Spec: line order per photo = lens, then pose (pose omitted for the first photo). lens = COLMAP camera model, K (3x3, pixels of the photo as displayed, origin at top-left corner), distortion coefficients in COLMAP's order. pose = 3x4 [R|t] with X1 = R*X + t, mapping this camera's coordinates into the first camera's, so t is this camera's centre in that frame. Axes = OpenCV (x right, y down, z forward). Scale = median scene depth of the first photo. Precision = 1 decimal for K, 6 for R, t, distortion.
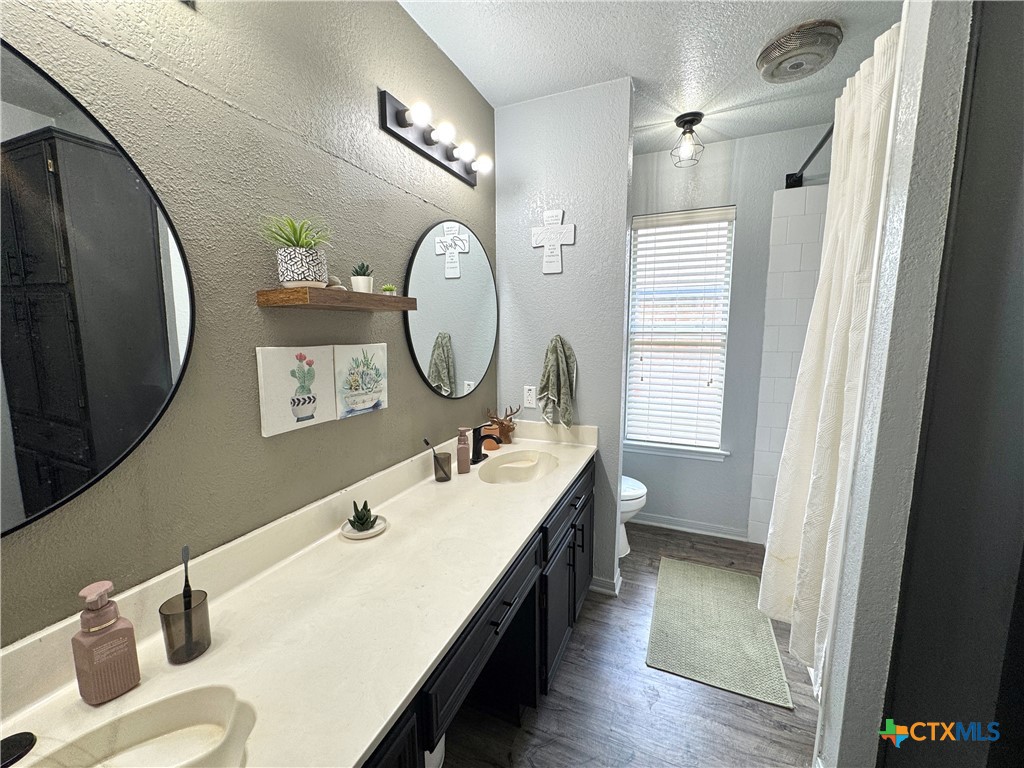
lens RADIAL K [[407.5, 0, 513.5], [0, 407.5, 382.5], [0, 0, 1]] dist [0.000812, 0.000046]
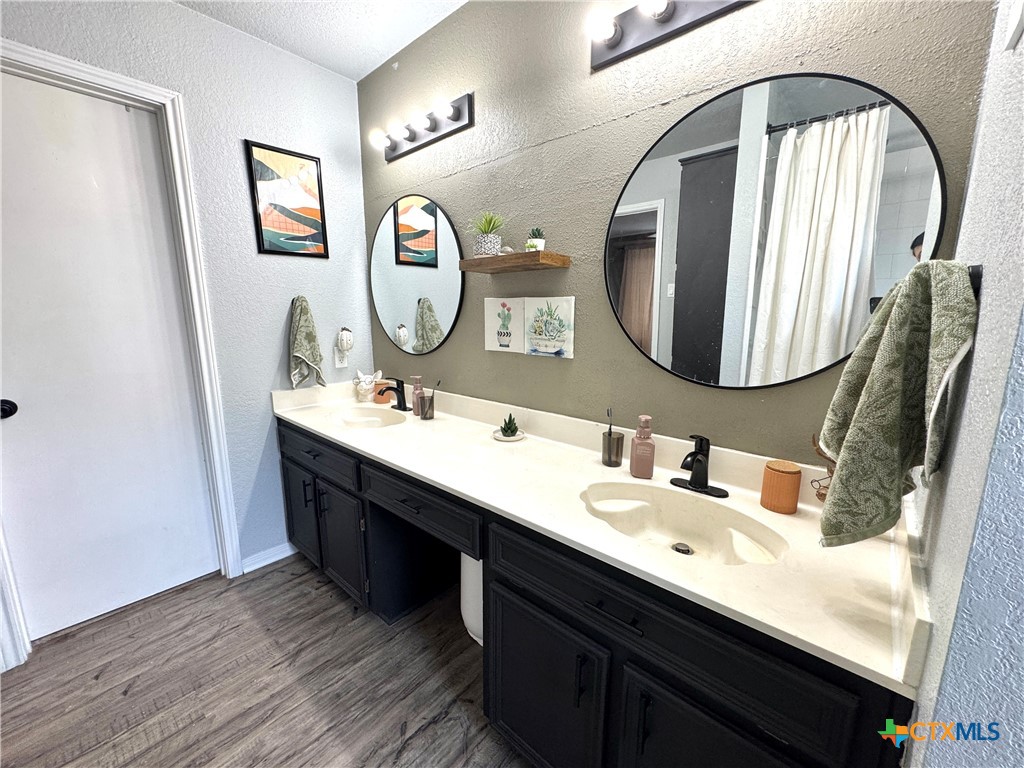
lens RADIAL K [[407.5, 0, 512.1], [0, 407.5, 382.5], [0, 0, 1]] dist [0.000812, 0.000046]
pose [[-0.313380, 0.166954, -0.934836, 0.808227], [-0.120866, 0.969405, 0.213645, -0.093795], [0.941904, 0.179943, -0.283614, 1.289411]]
